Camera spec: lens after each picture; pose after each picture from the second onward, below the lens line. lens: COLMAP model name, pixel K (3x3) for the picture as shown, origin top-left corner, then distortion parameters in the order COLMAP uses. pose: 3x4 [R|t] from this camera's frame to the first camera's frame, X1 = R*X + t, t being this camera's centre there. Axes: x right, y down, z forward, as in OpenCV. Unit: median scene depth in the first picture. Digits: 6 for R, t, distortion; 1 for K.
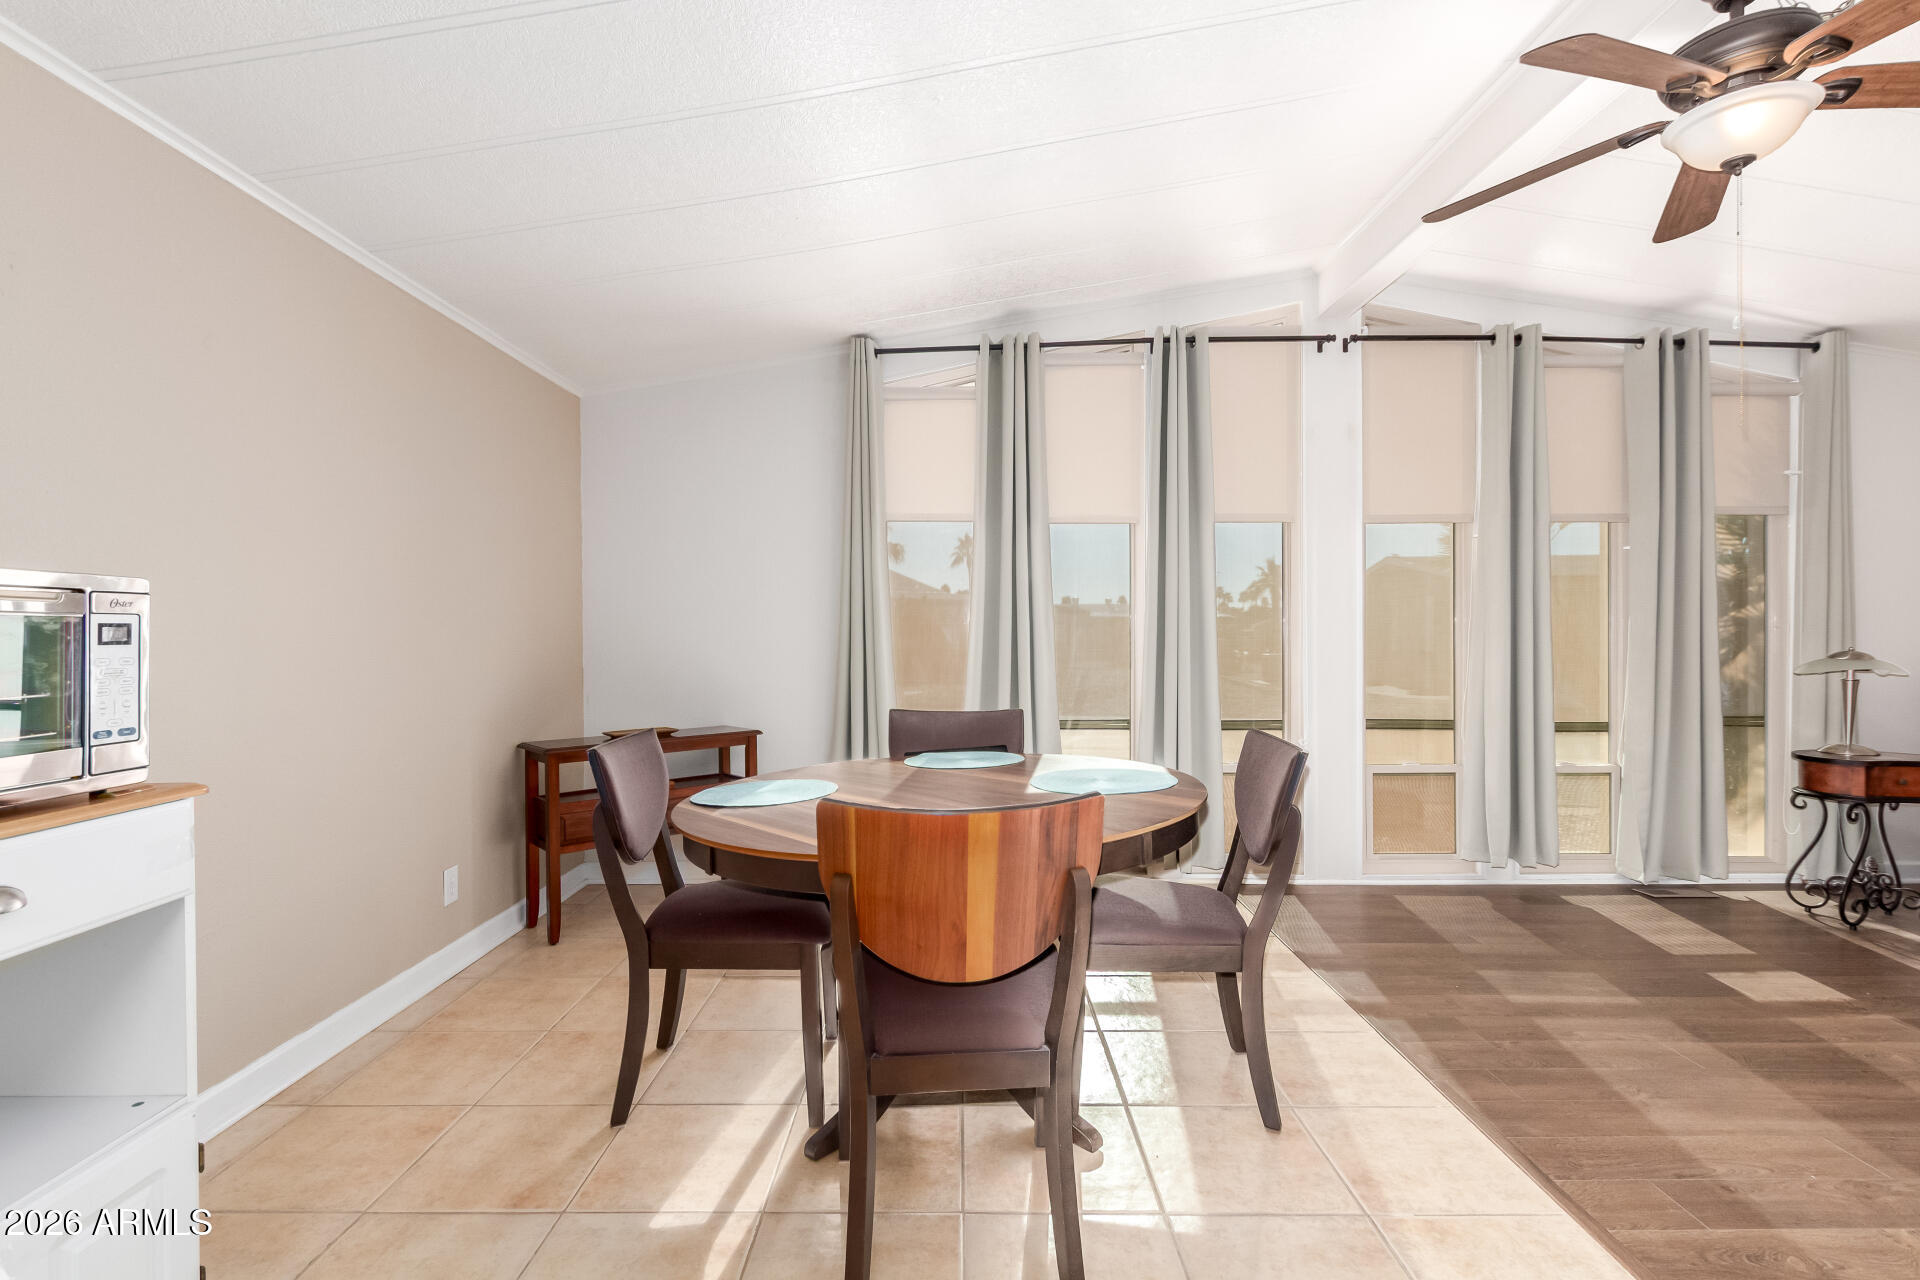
lens RADIAL K [[877.8, 0, 948.6], [0, 877.8, 635.4], [0, 0, 1]] dist [0.005392, -0.002439]
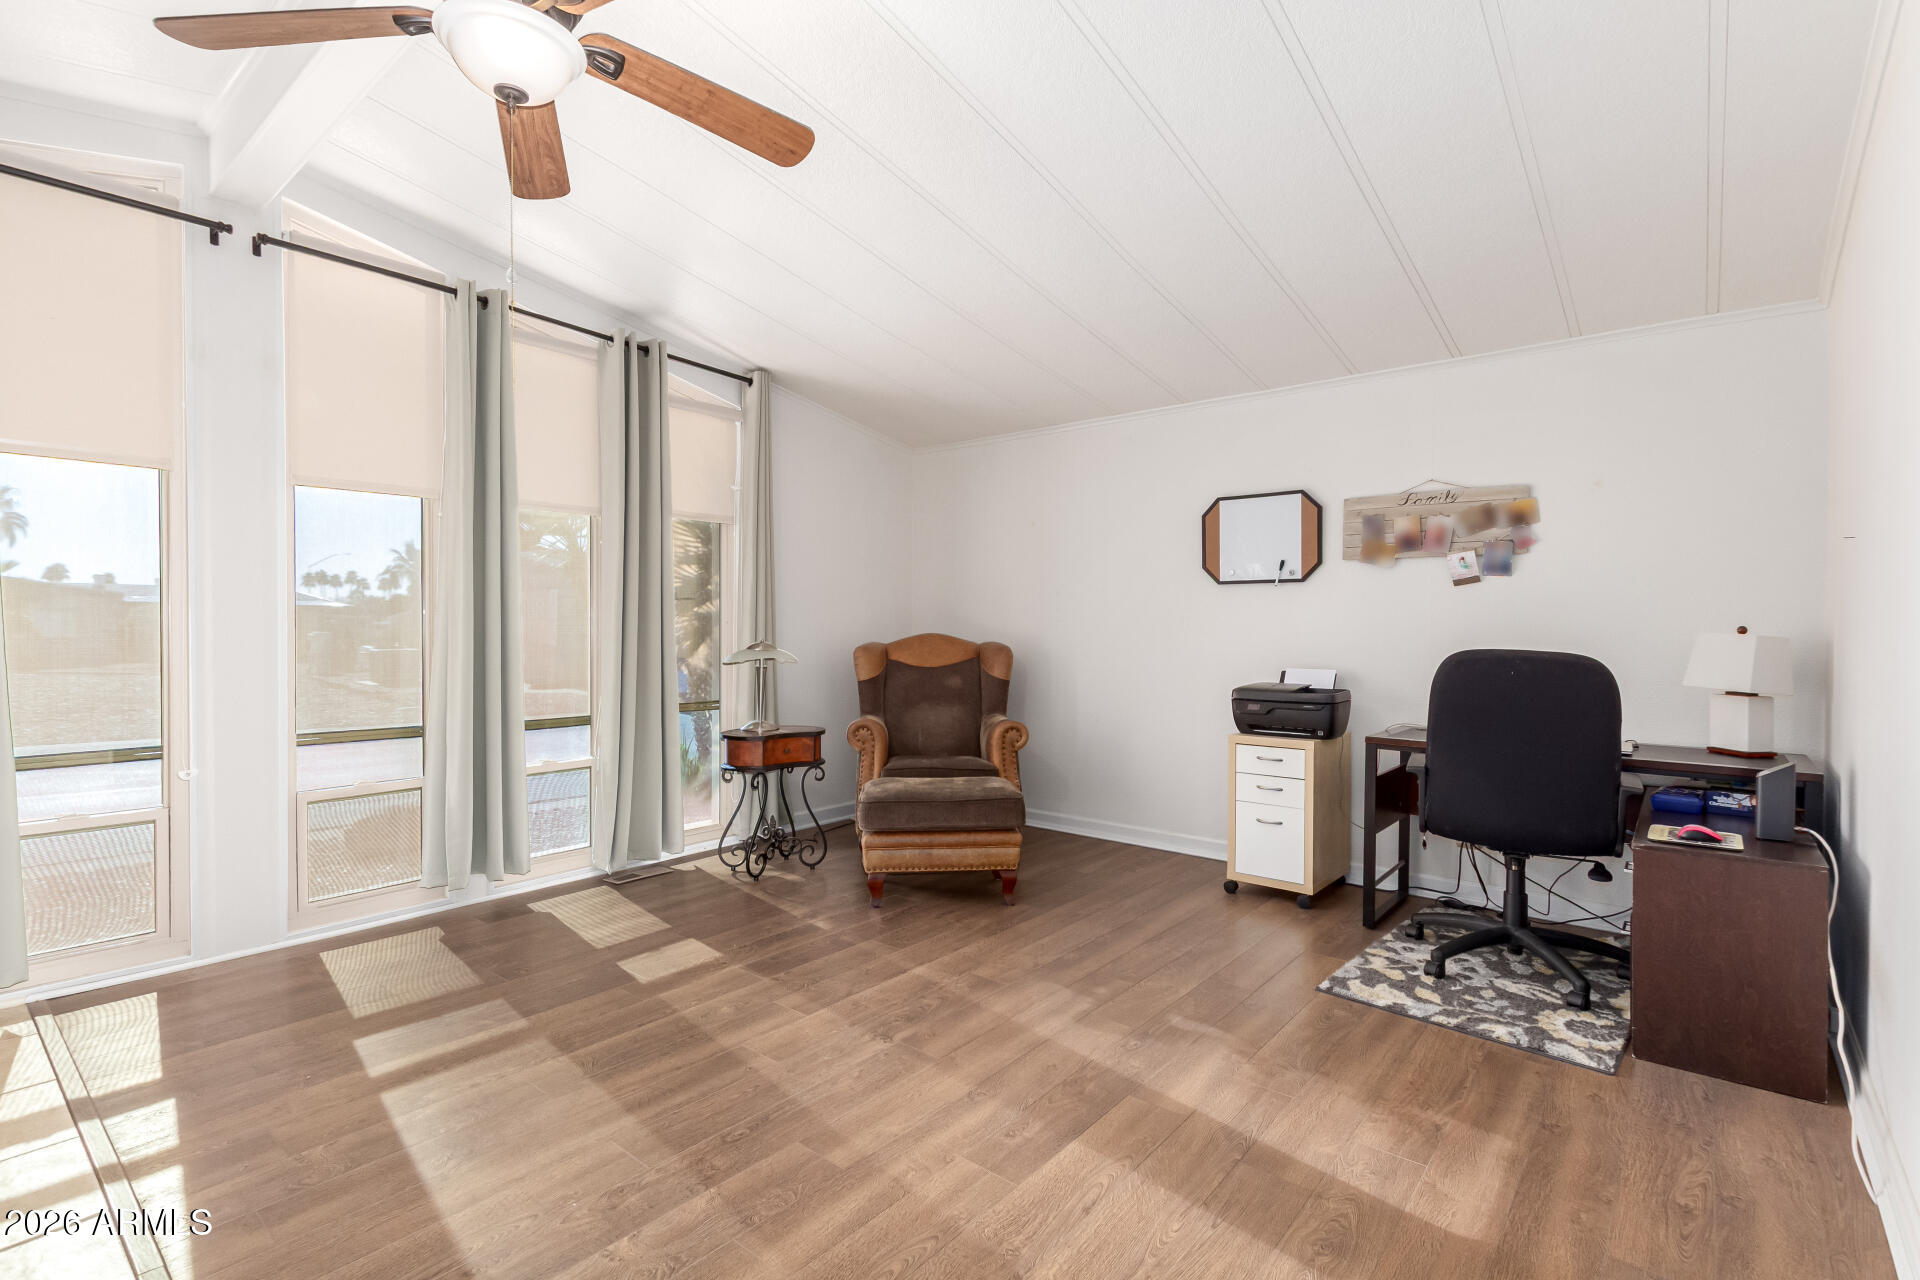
lens RADIAL K [[877.8, 0, 953.0], [0, 877.8, 637.6], [0, 0, 1]] dist [0.005392, -0.002439]
pose [[0.639290, -0.003648, 0.768957, 0.263653], [-0.004113, 0.999958, 0.008163, -0.000031], [-0.768955, -0.008382, 0.639248, 0.047179]]
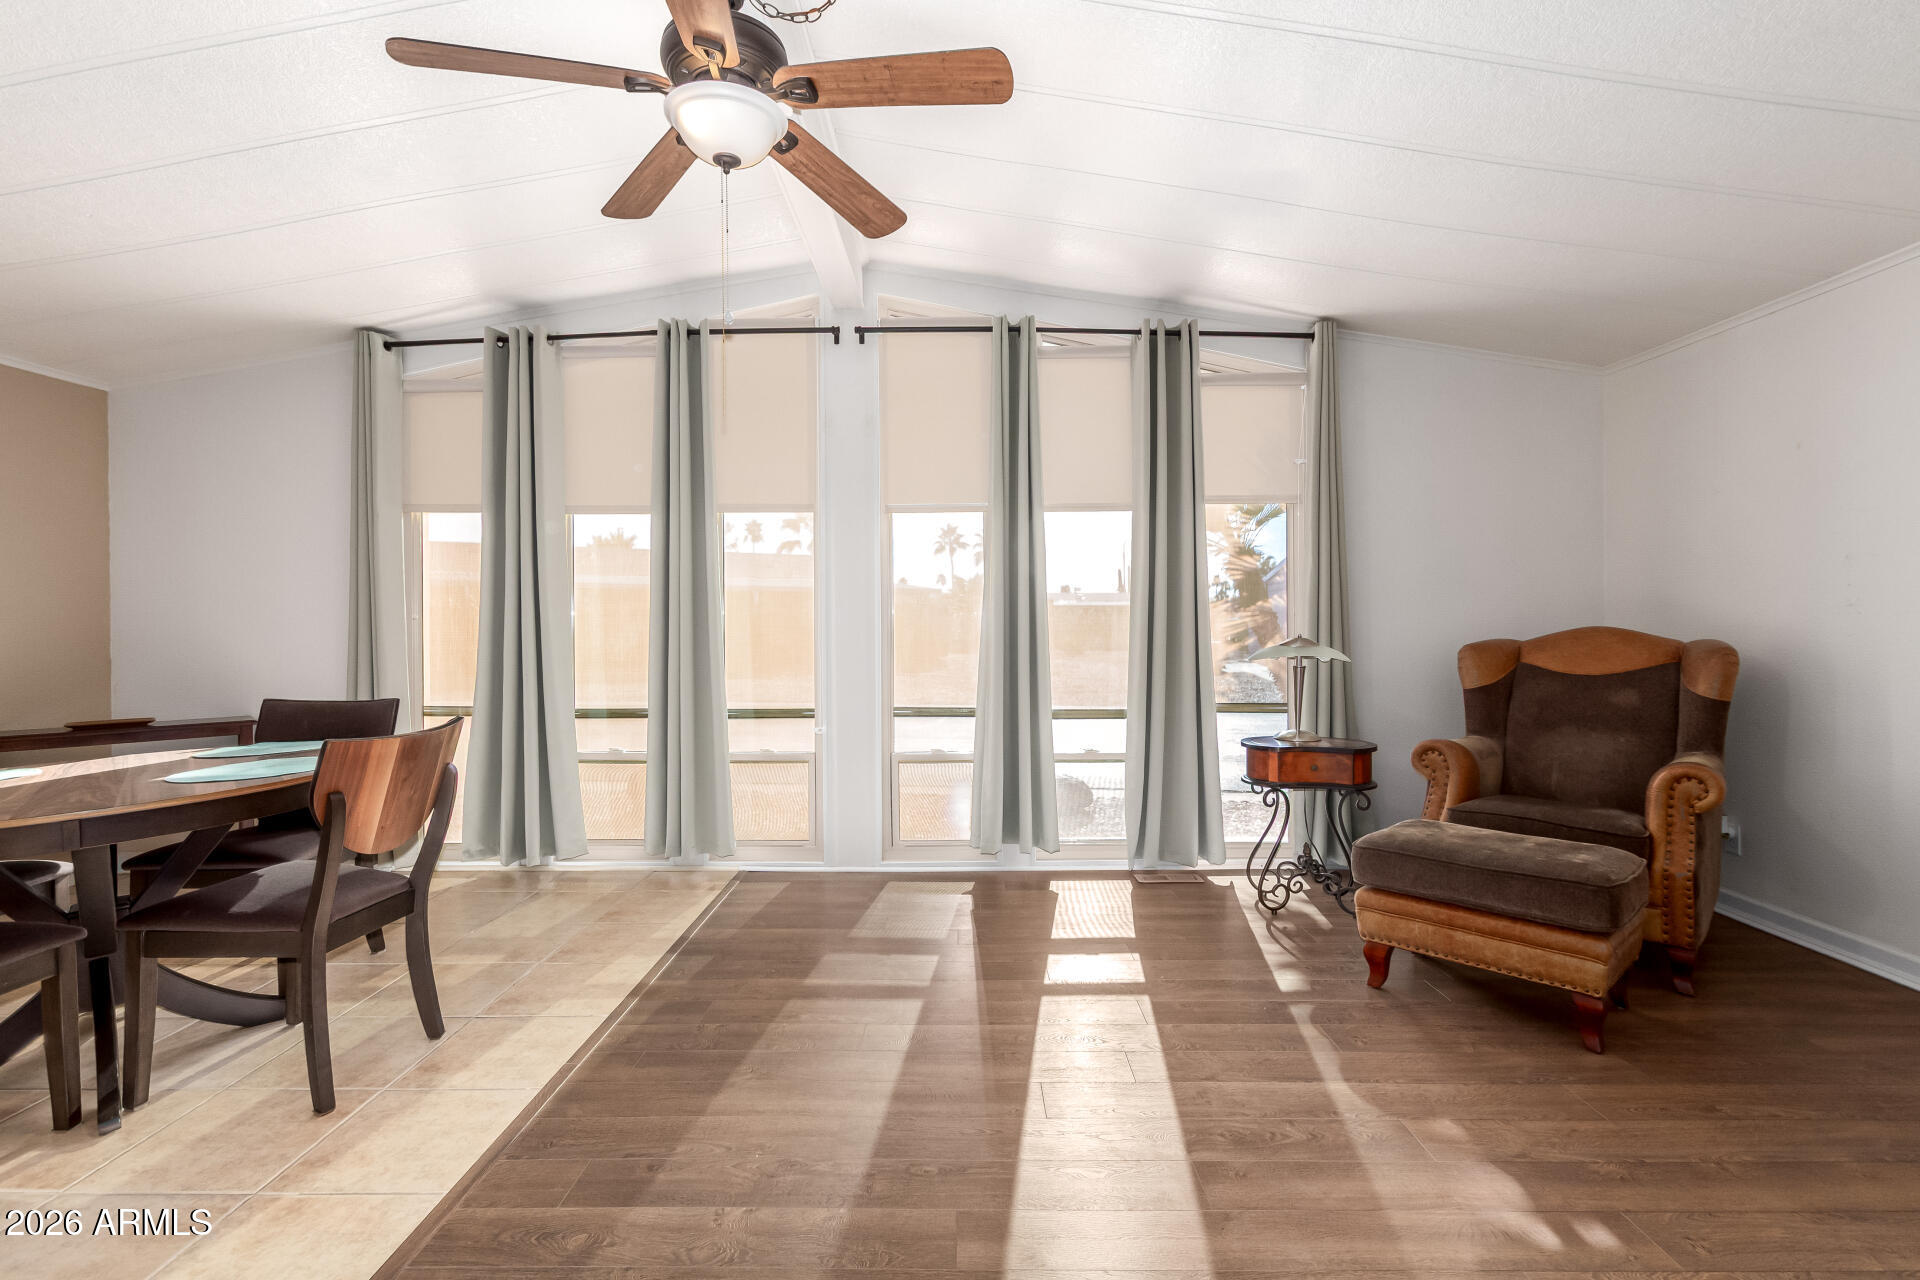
lens RADIAL K [[877.8, 0, 1004.4], [0, 877.8, 623.0], [0, 0, 1]] dist [0.005392, -0.002439]
pose [[0.999993, -0.002651, -0.002795, 0.643970], [0.002649, 0.999996, -0.000688, -0.000296], [0.002797, 0.000680, 0.999996, -0.008675]]
